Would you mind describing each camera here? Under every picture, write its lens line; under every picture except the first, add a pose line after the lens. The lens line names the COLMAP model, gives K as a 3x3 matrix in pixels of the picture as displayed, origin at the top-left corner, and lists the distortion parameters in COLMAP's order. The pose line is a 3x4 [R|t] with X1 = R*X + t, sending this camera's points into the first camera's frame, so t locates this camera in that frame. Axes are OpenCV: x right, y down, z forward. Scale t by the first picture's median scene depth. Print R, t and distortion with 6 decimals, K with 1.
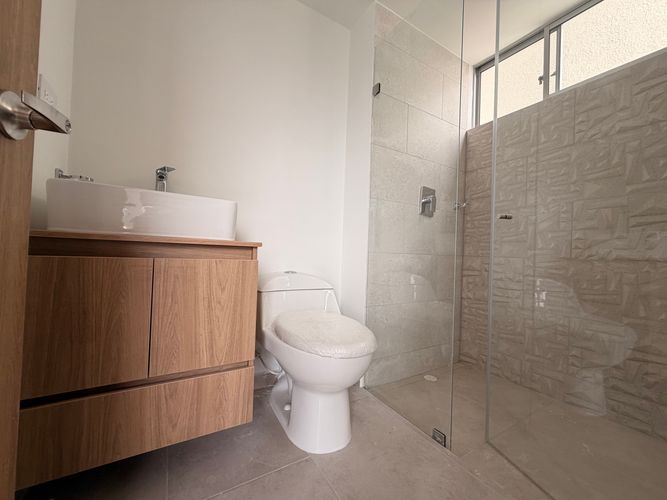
lens RADIAL K [[265.5, 0, 331.3], [0, 265.5, 250.1], [0, 0, 1]] dist [-0.000752, 0.000205]
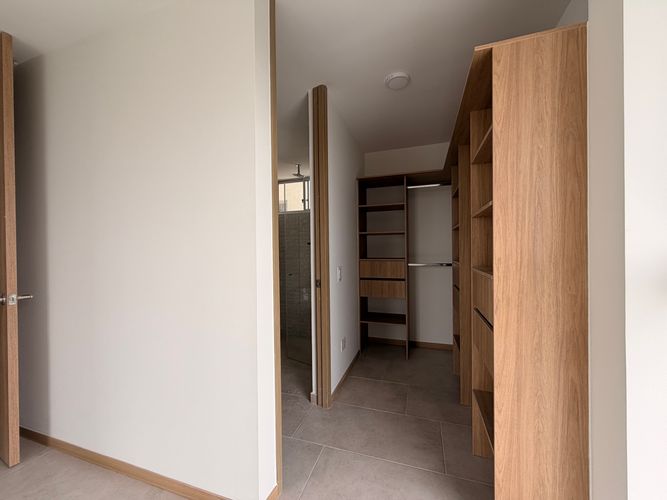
lens RADIAL K [[265.5, 0, 331.3], [0, 265.5, 250.1], [0, 0, 1]] dist [-0.000752, 0.000205]
pose [[0.761284, -0.048005, 0.646639, -0.550303], [0.034011, 0.998839, 0.034110, -0.317952], [-0.647526, -0.003974, 0.762033, -0.960868]]
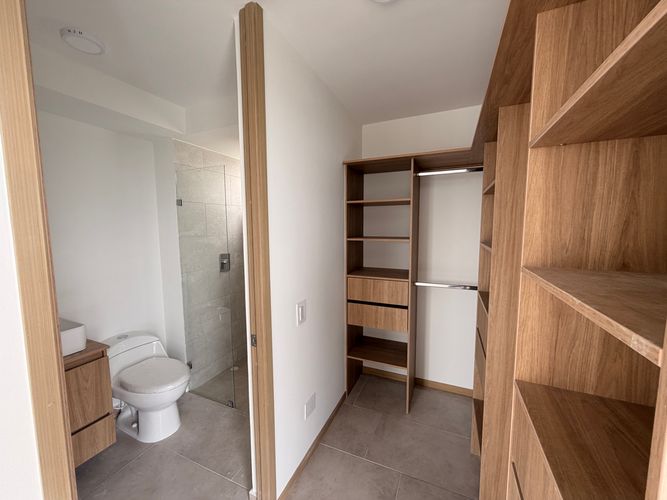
lens RADIAL K [[265.5, 0, 331.3], [0, 265.5, 250.1], [0, 0, 1]] dist [-0.000752, 0.000205]
pose [[0.817302, -0.093925, 0.568504, -0.004447], [0.030767, 0.992331, 0.119717, -0.486119], [-0.575388, -0.080354, 0.813924, -0.715476]]
